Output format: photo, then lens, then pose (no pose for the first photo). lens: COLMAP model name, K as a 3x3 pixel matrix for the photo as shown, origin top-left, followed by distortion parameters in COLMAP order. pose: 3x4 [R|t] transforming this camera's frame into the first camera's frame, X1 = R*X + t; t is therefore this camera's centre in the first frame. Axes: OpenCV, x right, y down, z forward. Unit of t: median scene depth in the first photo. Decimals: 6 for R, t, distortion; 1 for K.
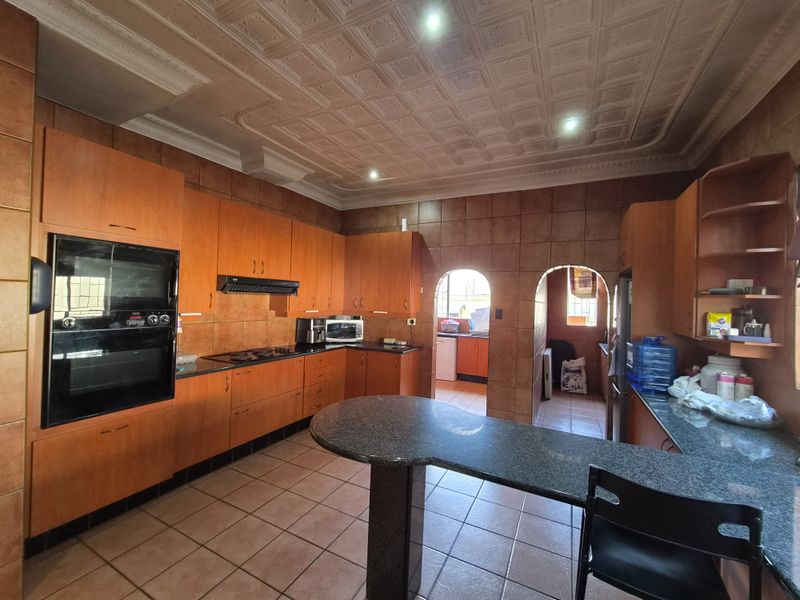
lens RADIAL K [[328.1, 0, 400.5], [0, 328.1, 300.8], [0, 0, 1]] dist [-0.003121, 0.001581]
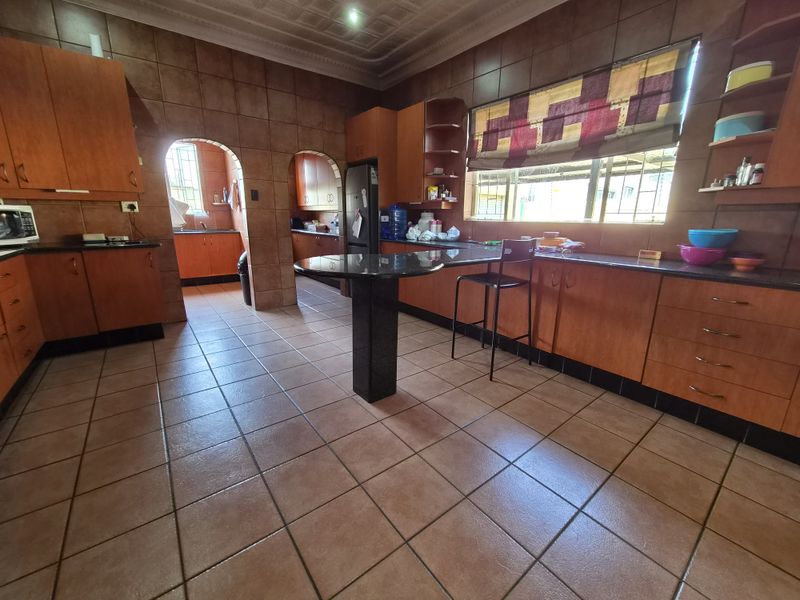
lens RADIAL K [[328.1, 0, 397.9], [0, 328.1, 294.5], [0, 0, 1]] dist [-0.003121, 0.001581]
pose [[0.426274, -0.236433, 0.873149, -0.398808], [0.004102, 0.965734, 0.259501, 0.067279], [-0.904585, -0.107037, 0.412637, 0.167321]]
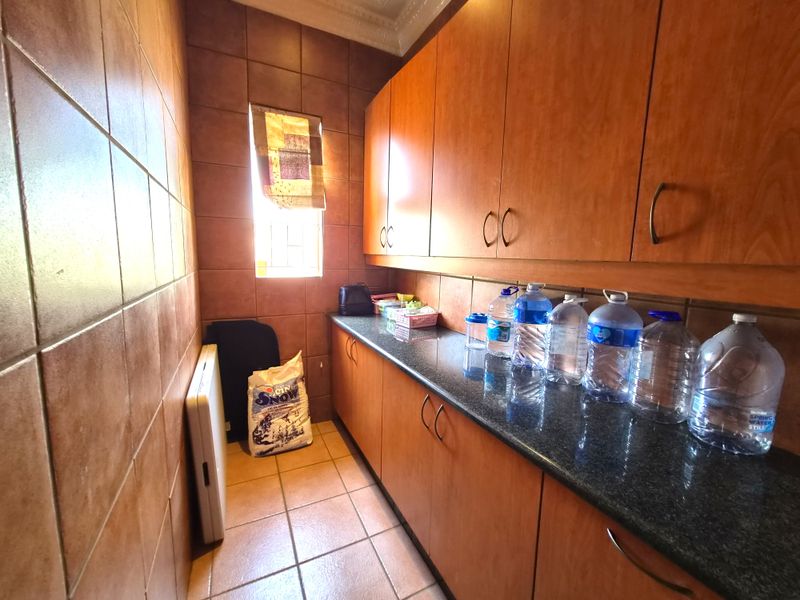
lens RADIAL K [[328.1, 0, 403.6], [0, 328.1, 300.7], [0, 0, 1]] dist [-0.003121, 0.001581]
pose [[0.576889, -0.112586, 0.809027, 0.405850], [-0.017416, 0.988535, 0.149985, 0.053312], [-0.816637, -0.100614, 0.568314, 0.874561]]
